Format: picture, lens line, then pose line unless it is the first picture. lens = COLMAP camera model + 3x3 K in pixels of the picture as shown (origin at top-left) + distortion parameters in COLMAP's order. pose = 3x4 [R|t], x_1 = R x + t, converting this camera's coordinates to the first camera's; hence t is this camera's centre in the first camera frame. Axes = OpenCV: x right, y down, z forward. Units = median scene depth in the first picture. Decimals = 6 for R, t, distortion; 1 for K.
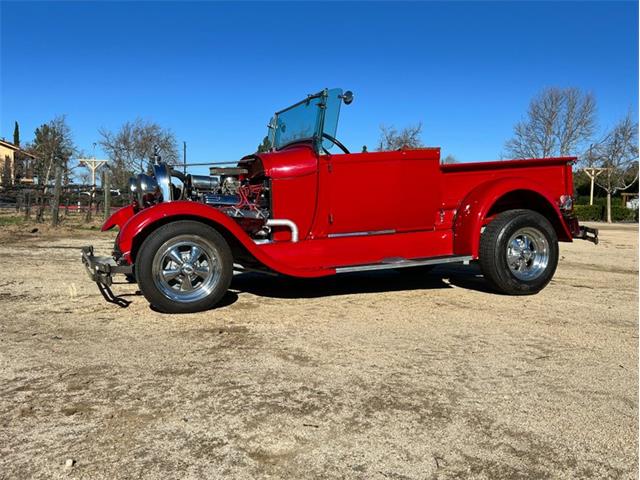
lens RADIAL K [[616.4, 0, 323.9], [0, 616.4, 239.6], [0, 0, 1]] dist [-0.007777, 0.002099]
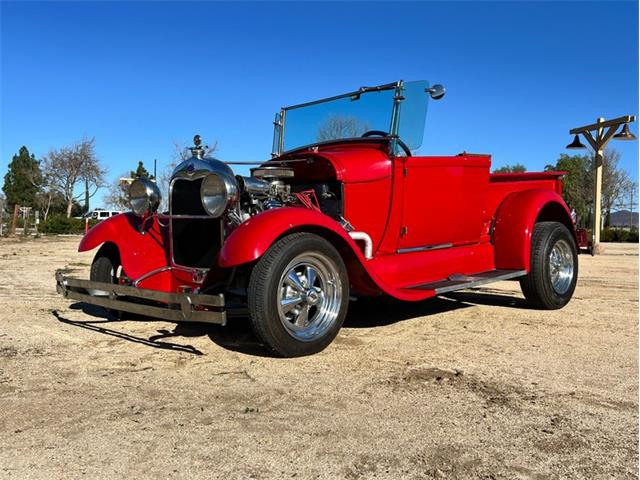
lens RADIAL K [[616.4, 0, 323.9], [0, 616.4, 239.6], [0, 0, 1]] dist [-0.007777, 0.002099]
pose [[0.935336, -0.007412, 0.353682, -0.392934], [0.017976, 0.999485, -0.026592, -0.001288], [-0.353303, 0.031231, 0.934988, 0.233958]]
